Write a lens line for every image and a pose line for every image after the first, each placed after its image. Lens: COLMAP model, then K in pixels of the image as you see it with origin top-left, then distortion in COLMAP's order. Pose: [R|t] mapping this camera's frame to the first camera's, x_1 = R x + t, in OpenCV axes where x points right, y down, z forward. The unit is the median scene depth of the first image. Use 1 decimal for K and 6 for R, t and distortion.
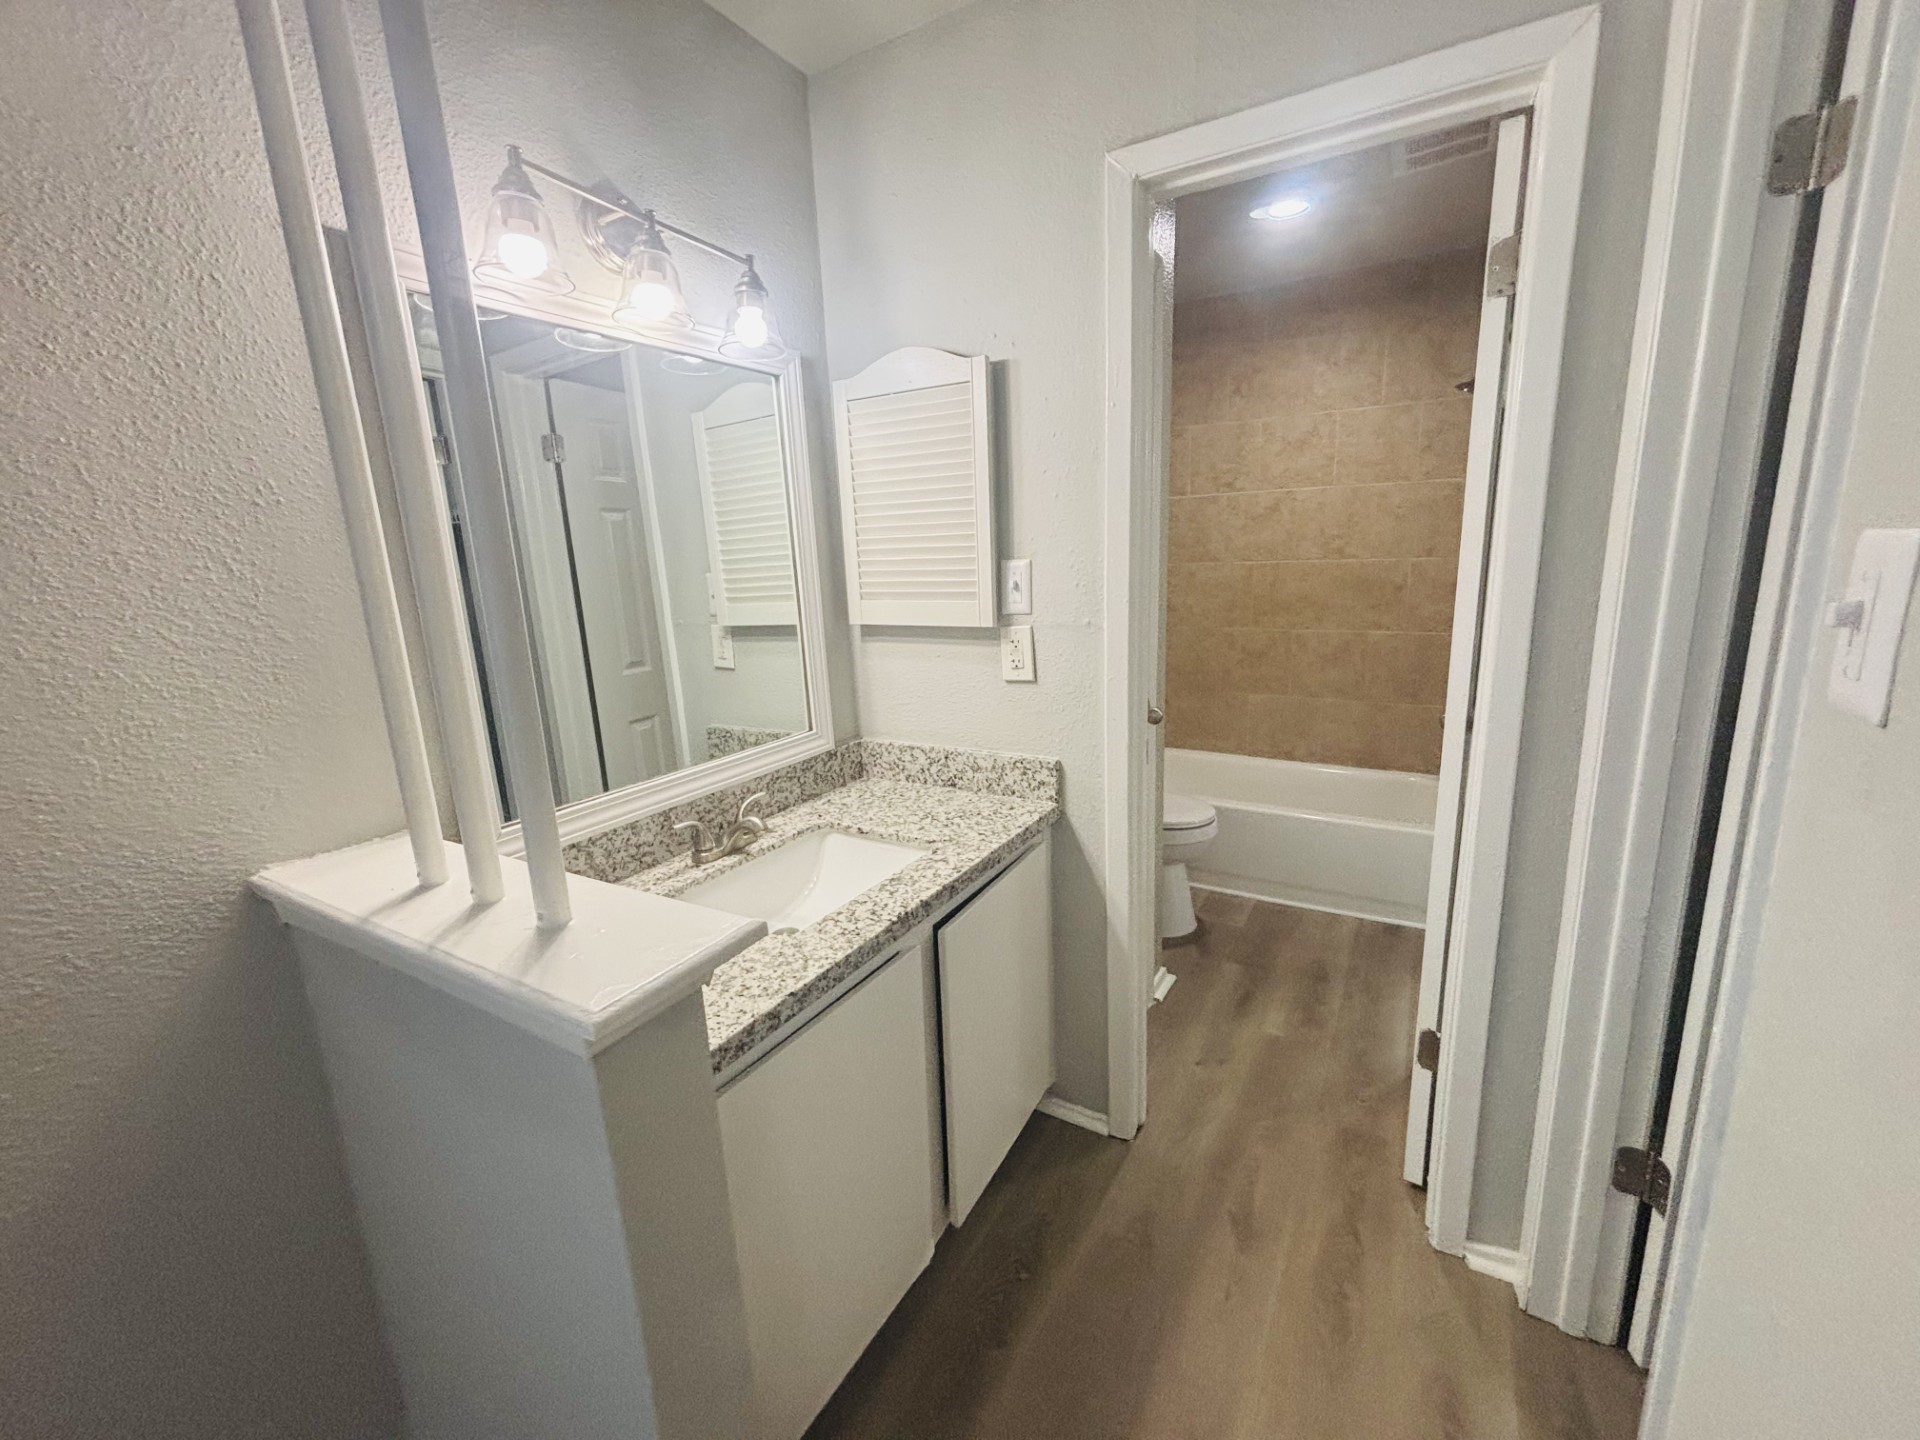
lens RADIAL K [[772.2, 0, 969.0], [0, 772.2, 720.0], [0, 0, 1]] dist [0.003516, -0.002111]
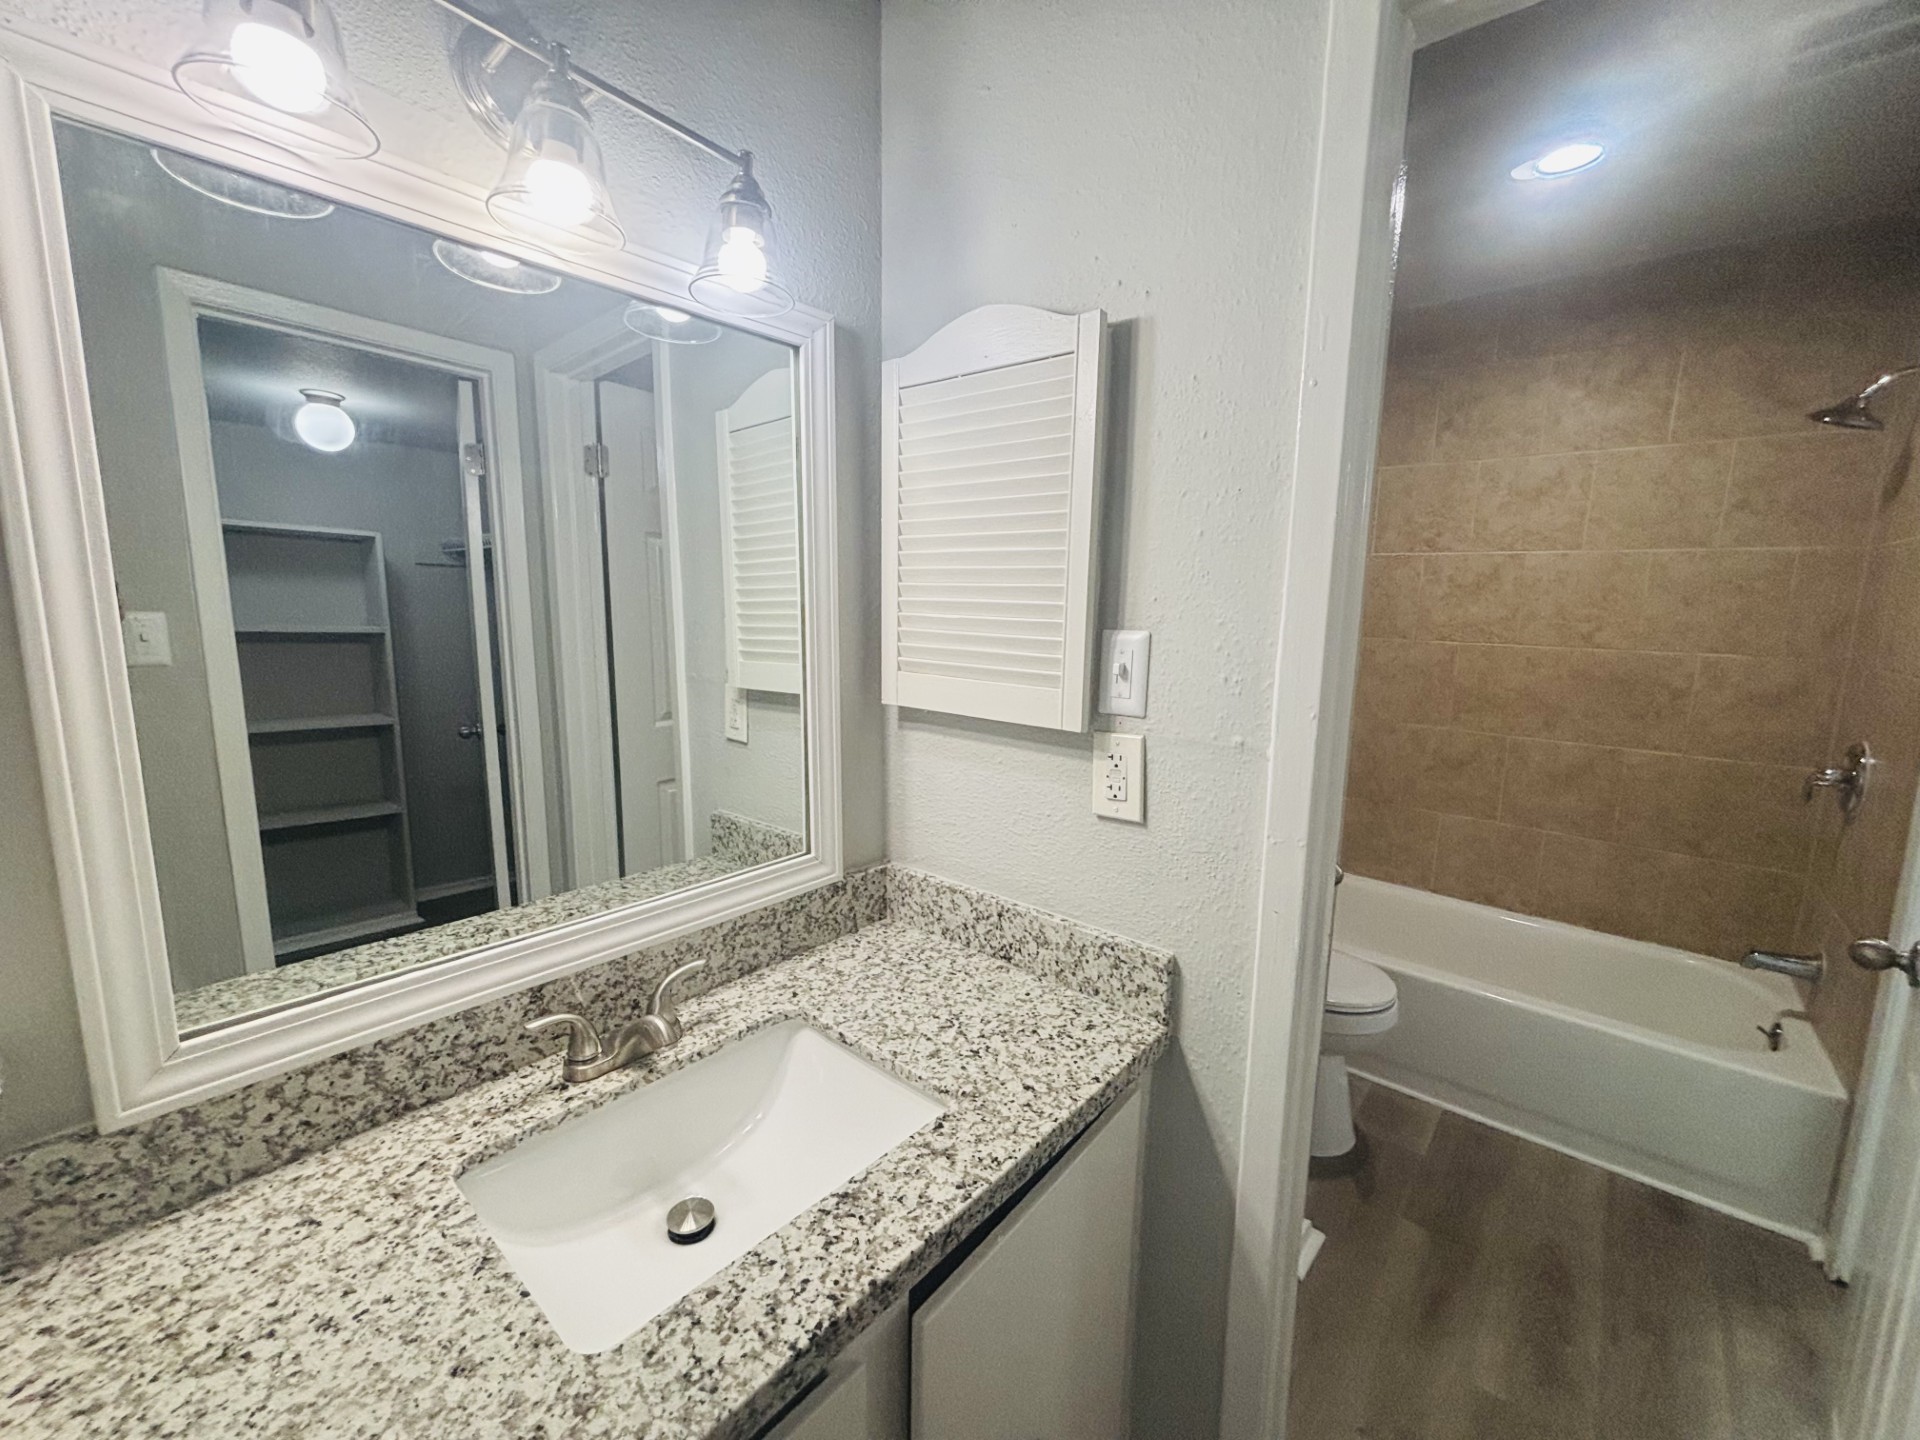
lens RADIAL K [[772.2, 0, 969.0], [0, 772.2, 711.2], [0, 0, 1]] dist [0.003516, -0.002111]
pose [[0.984222, 0.081314, -0.157147, 0.034691], [-0.092248, 0.993705, -0.063571, -0.081807], [0.150988, 0.077064, 0.985527, 0.328371]]
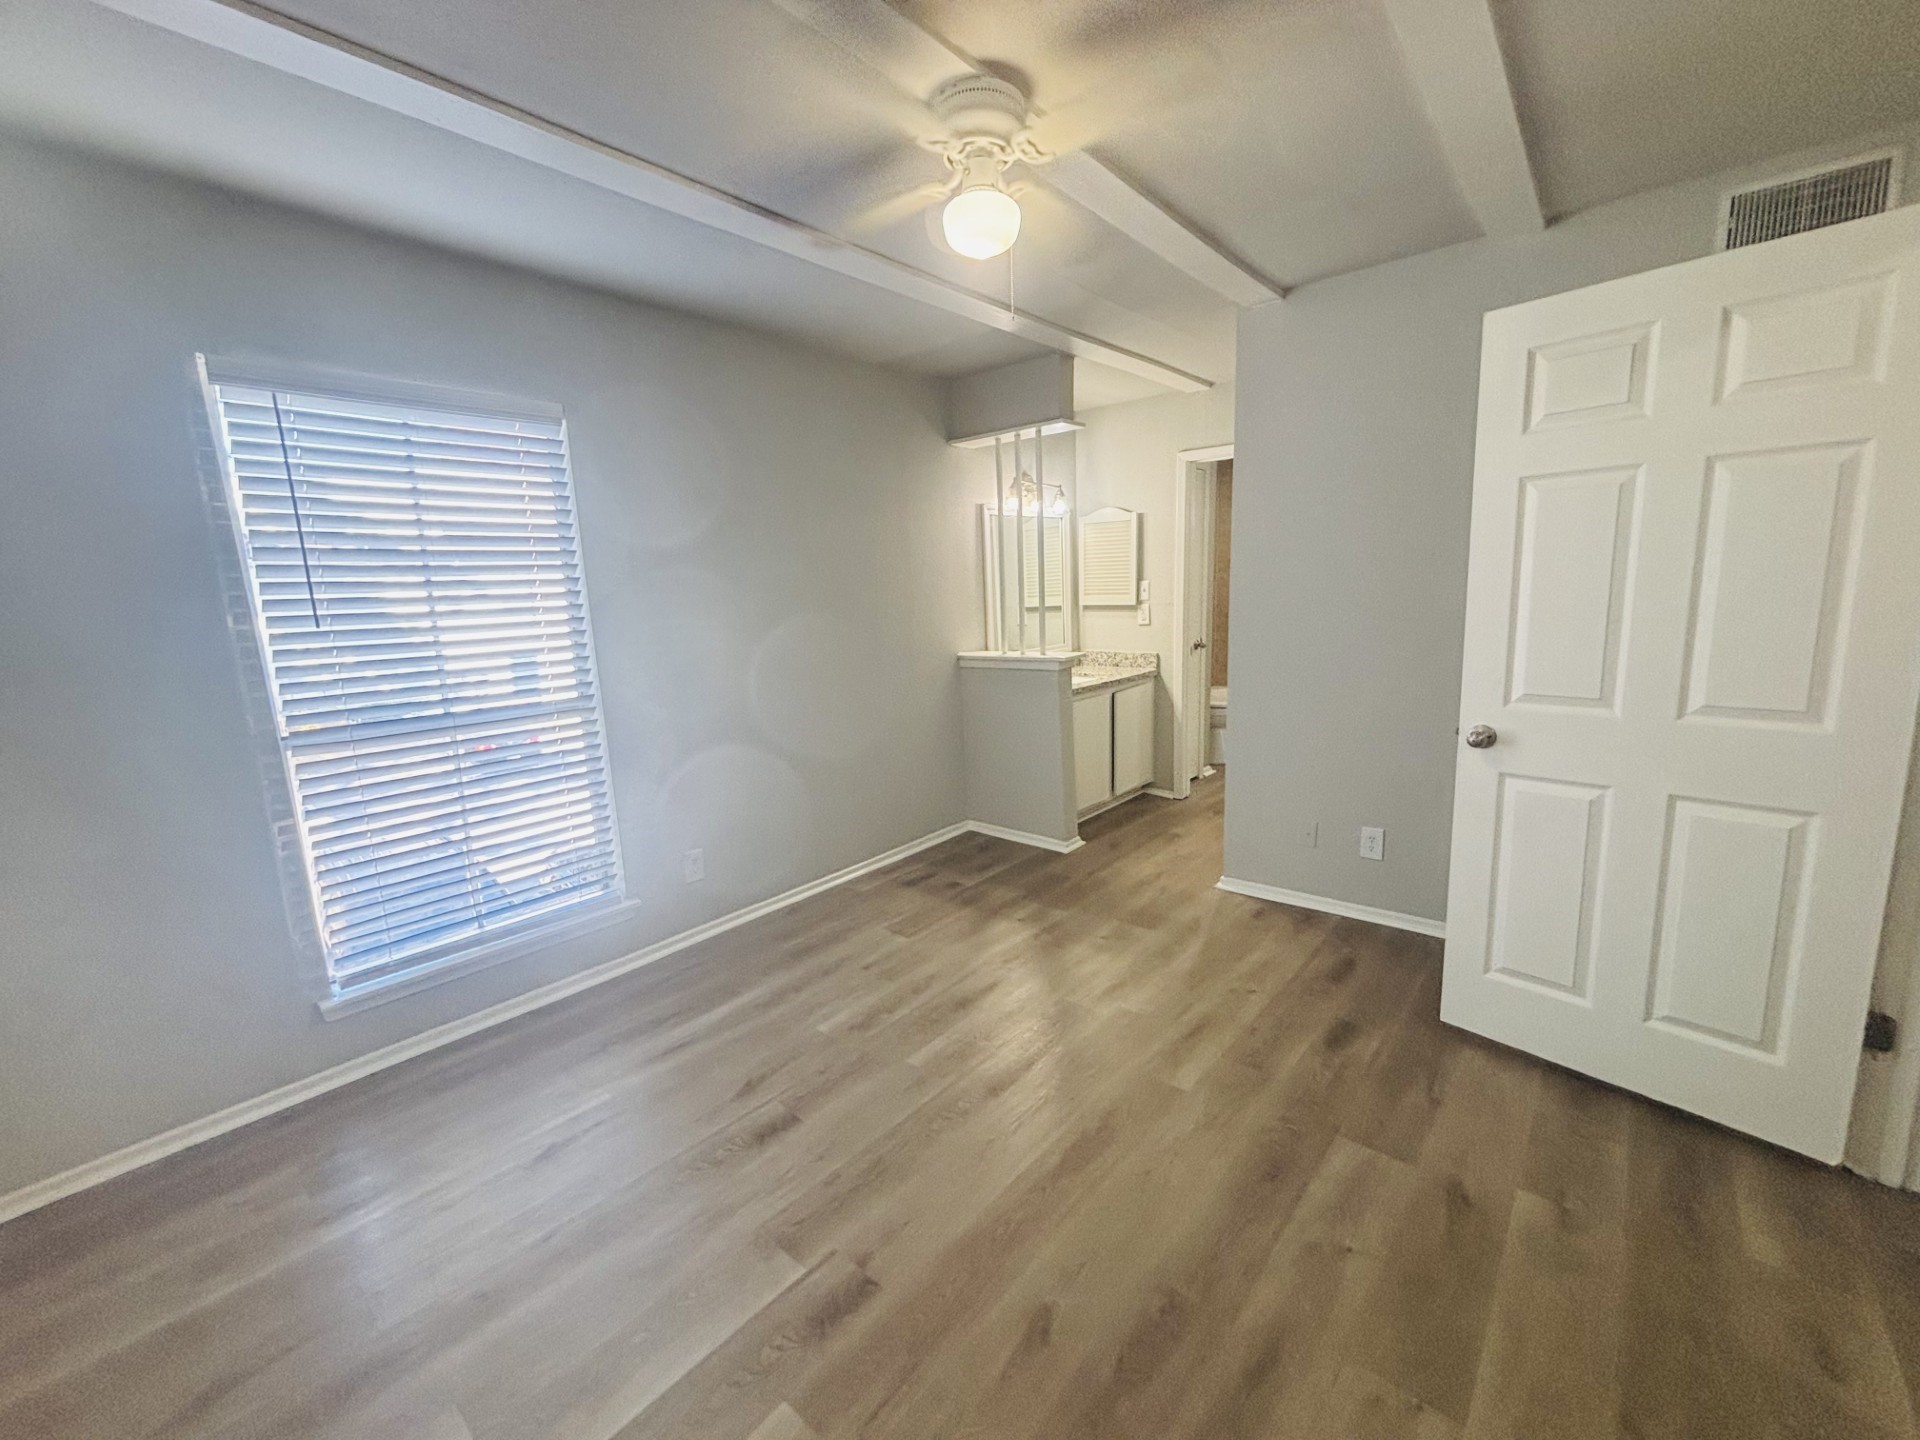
lens RADIAL K [[772.2, 0, 957.6], [0, 772.2, 722.2], [0, 0, 1]] dist [0.003516, -0.002111]
pose [[0.985404, 0.035164, -0.166563, -0.112691], [-0.040432, 0.998780, -0.028343, 0.378109], [0.165363, 0.034664, 0.985623, -1.705981]]
